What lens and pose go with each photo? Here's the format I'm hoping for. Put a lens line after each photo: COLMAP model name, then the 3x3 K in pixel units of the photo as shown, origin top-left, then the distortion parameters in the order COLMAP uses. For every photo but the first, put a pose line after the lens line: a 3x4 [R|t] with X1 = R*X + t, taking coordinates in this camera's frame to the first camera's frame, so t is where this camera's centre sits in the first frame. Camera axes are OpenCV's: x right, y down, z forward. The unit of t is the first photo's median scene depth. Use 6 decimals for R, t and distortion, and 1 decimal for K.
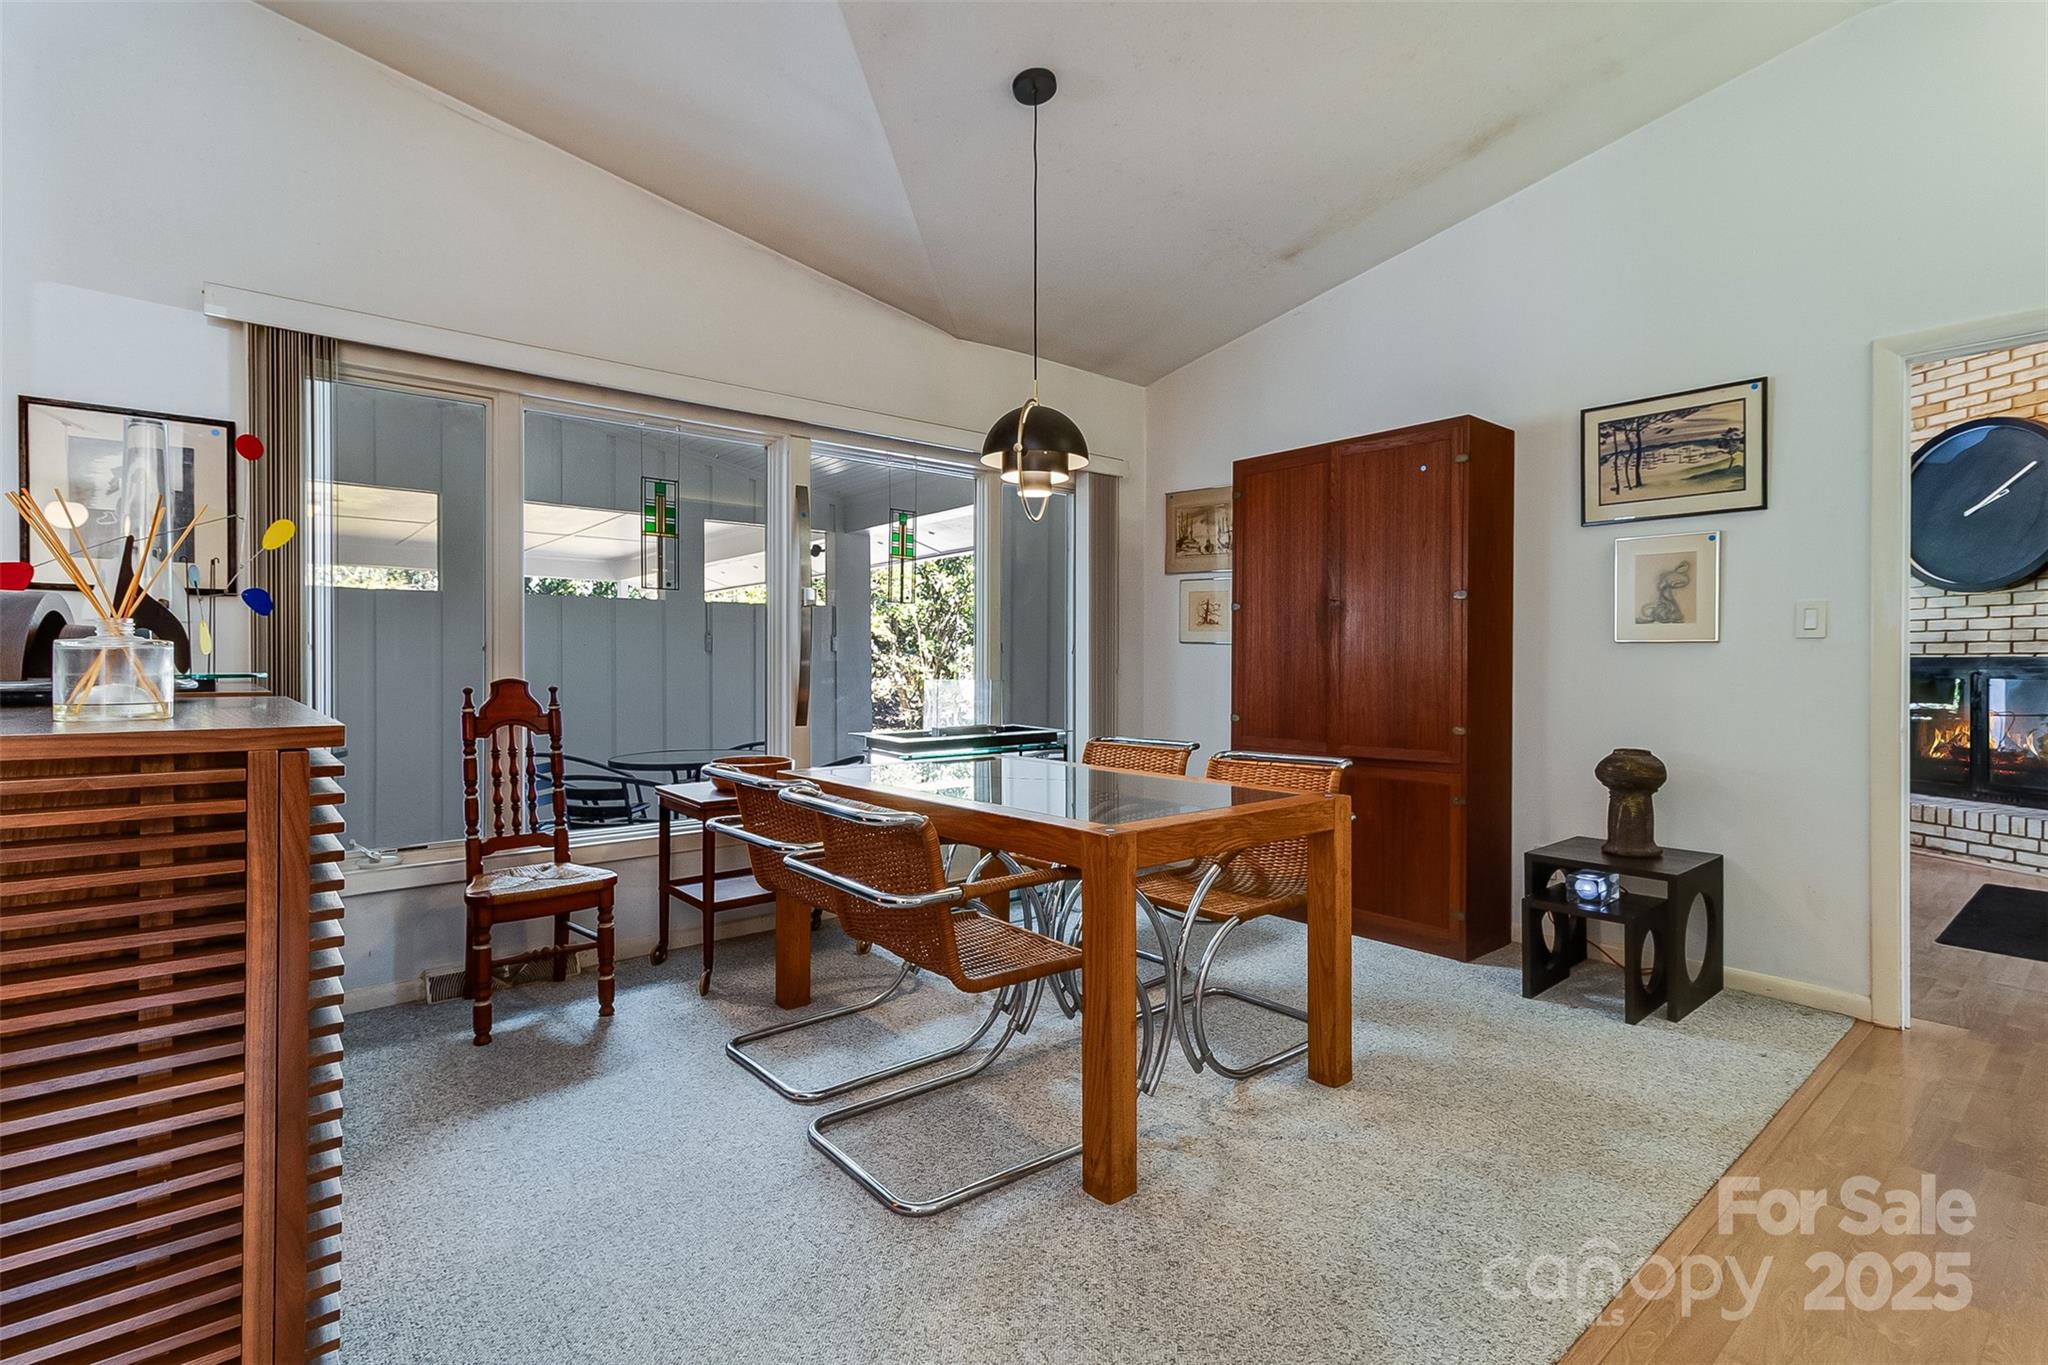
lens RADIAL K [[951.1, 0, 1034.6], [0, 951.1, 668.0], [0, 0, 1]] dist [-0.000528, 0.000965]
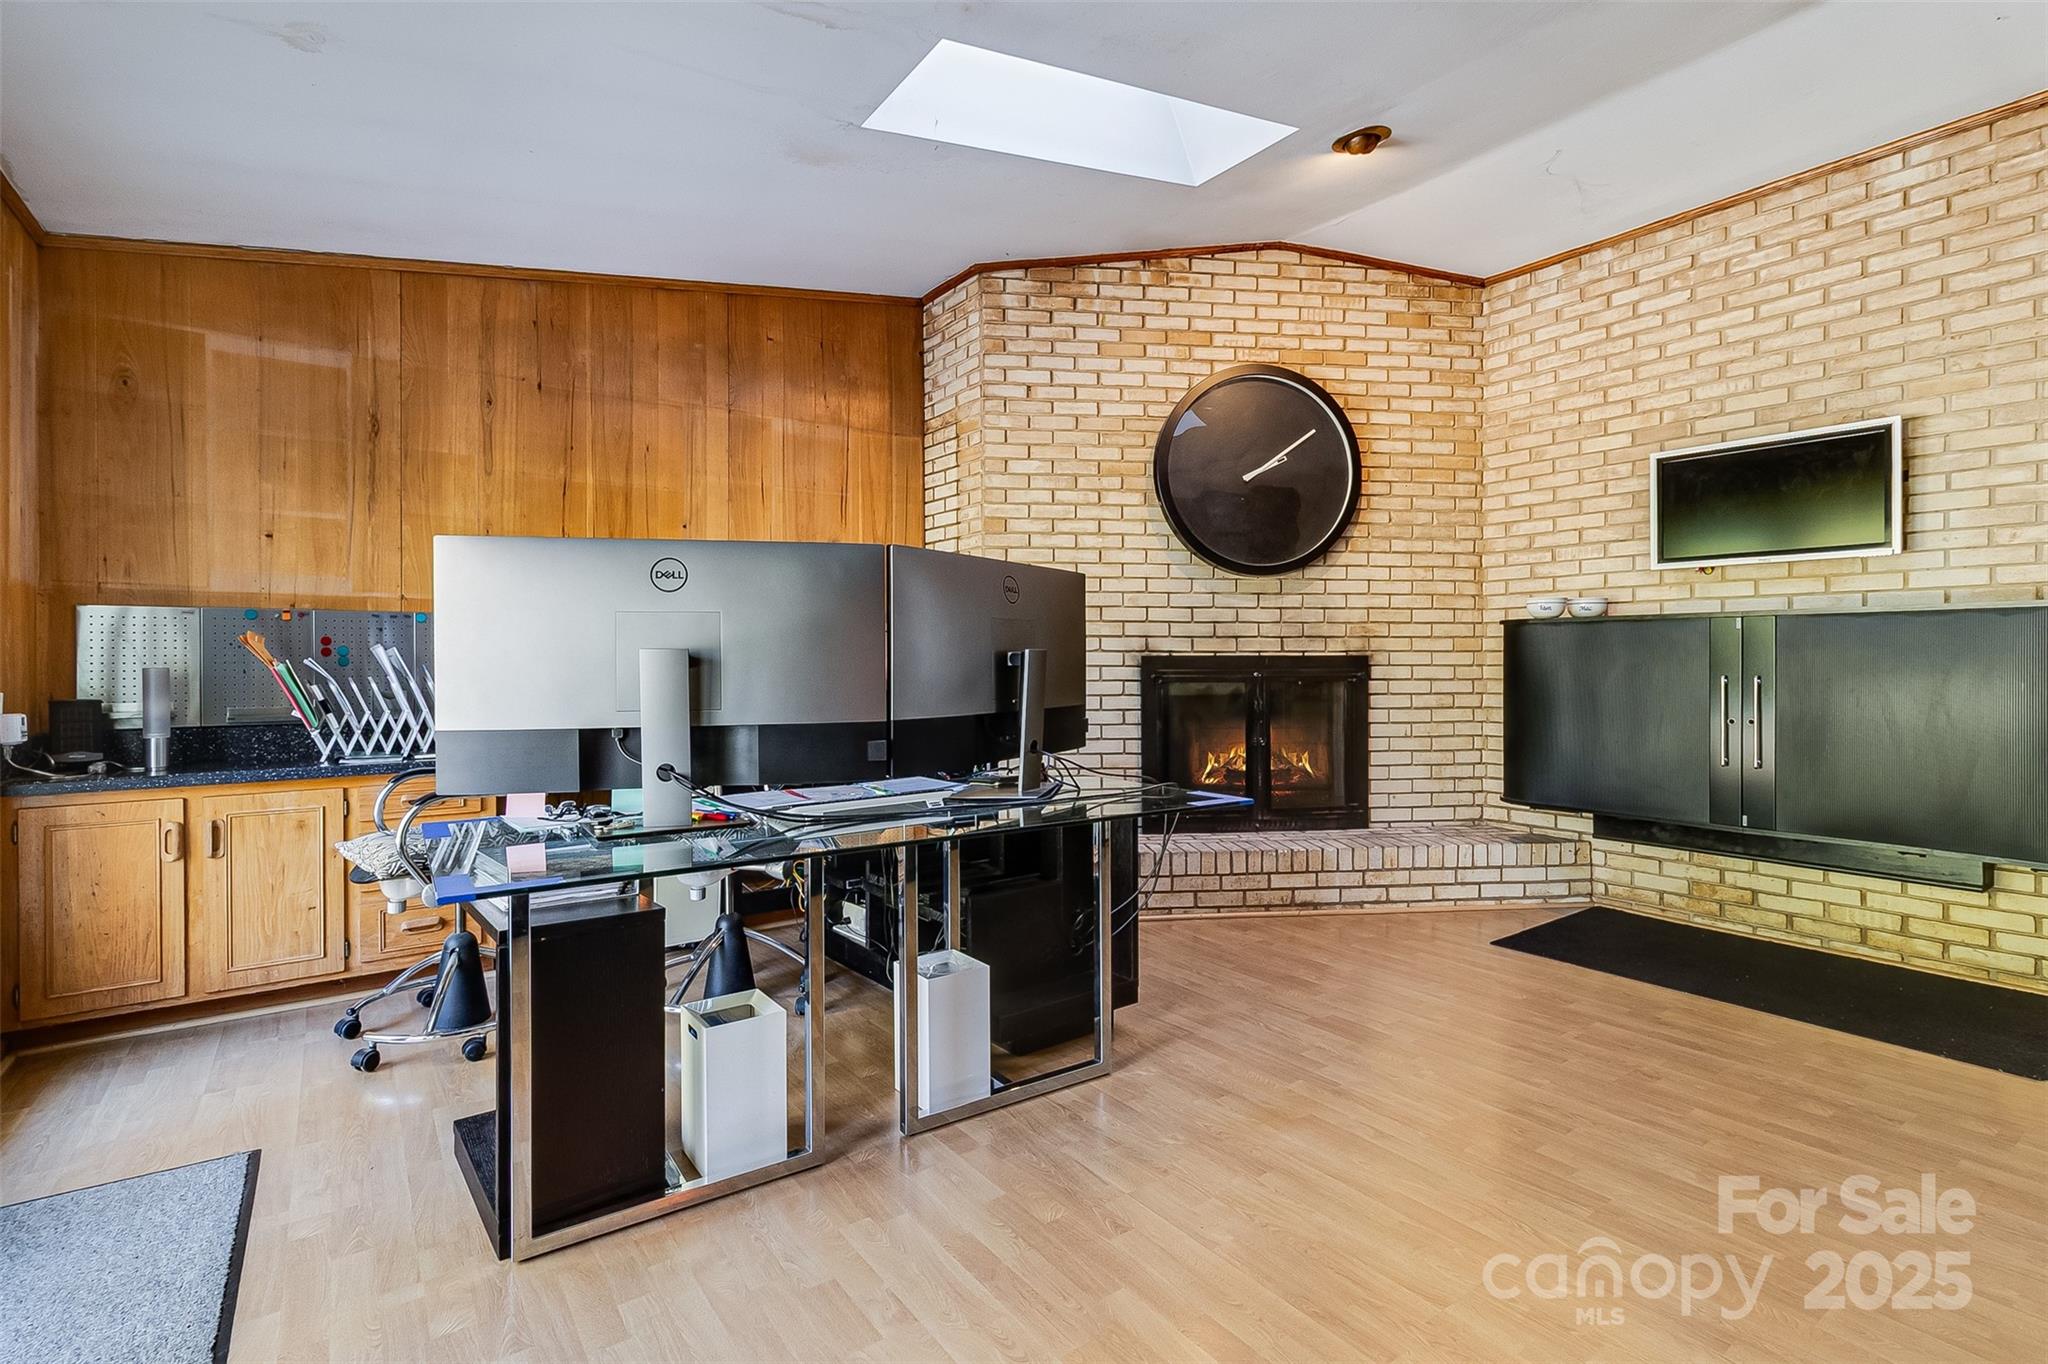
lens RADIAL K [[951.1, 0, 1032.0], [0, 951.1, 662.7], [0, 0, 1]] dist [-0.000528, 0.000965]
pose [[0.066659, -0.002163, 0.997773, 0.165847], [0.009281, 0.999956, 0.001548, -0.008586], [-0.997733, 0.009157, 0.066676, 1.170627]]
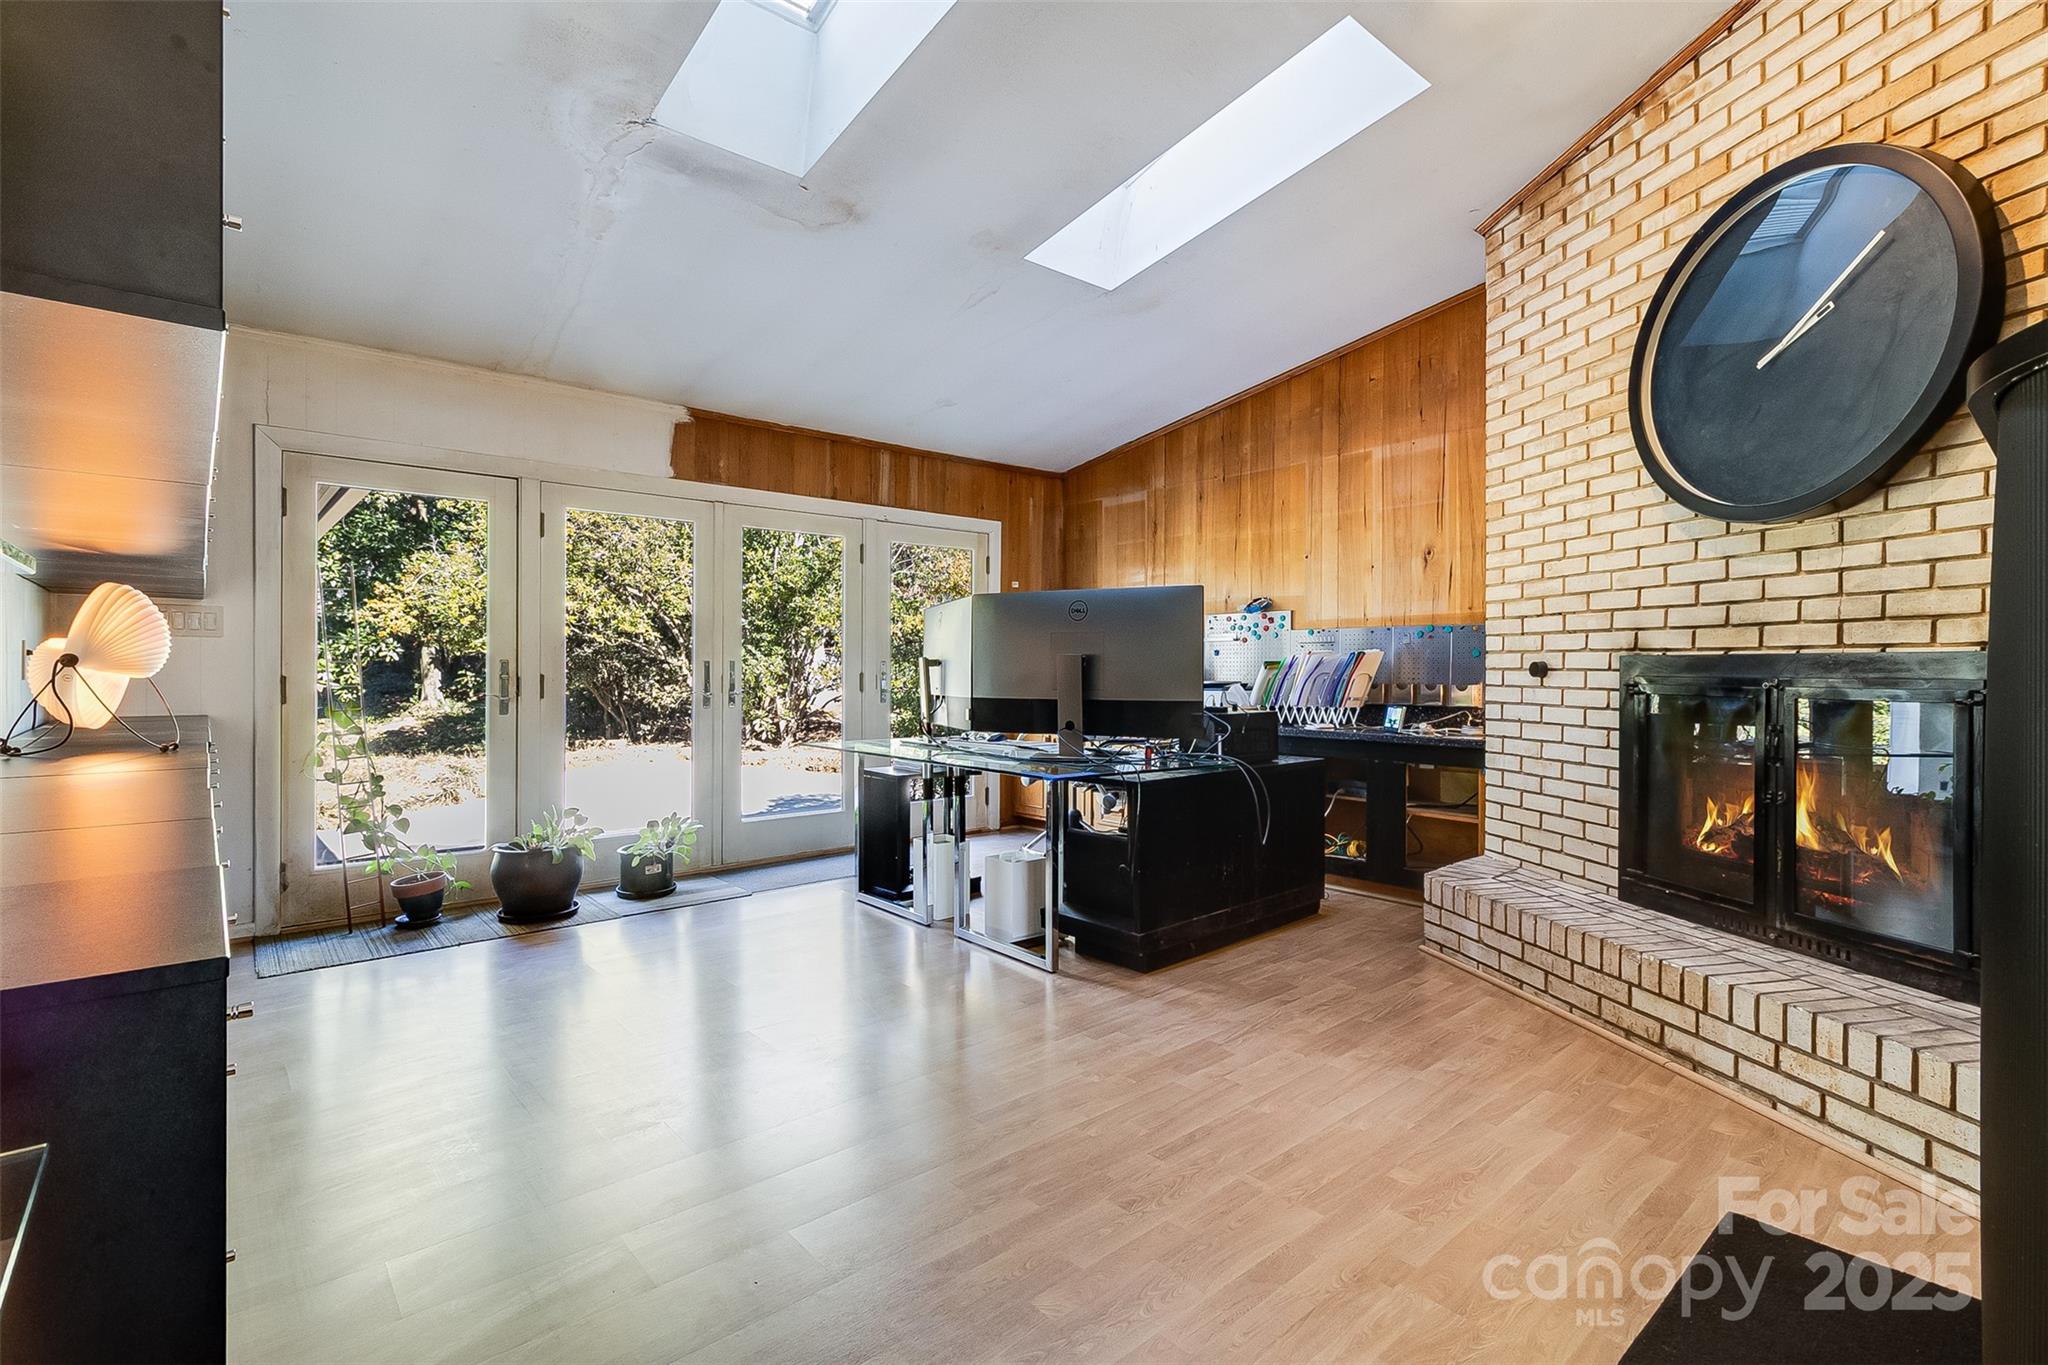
lens RADIAL K [[951.1, 0, 1029.5], [0, 951.1, 672.0], [0, 0, 1]] dist [-0.000528, 0.000965]
pose [[0.999859, 0.003565, 0.016387, 0.613826], [-0.003546, 0.999993, -0.001165, -0.000204], [-0.016391, 0.001107, 0.999865, 0.530744]]
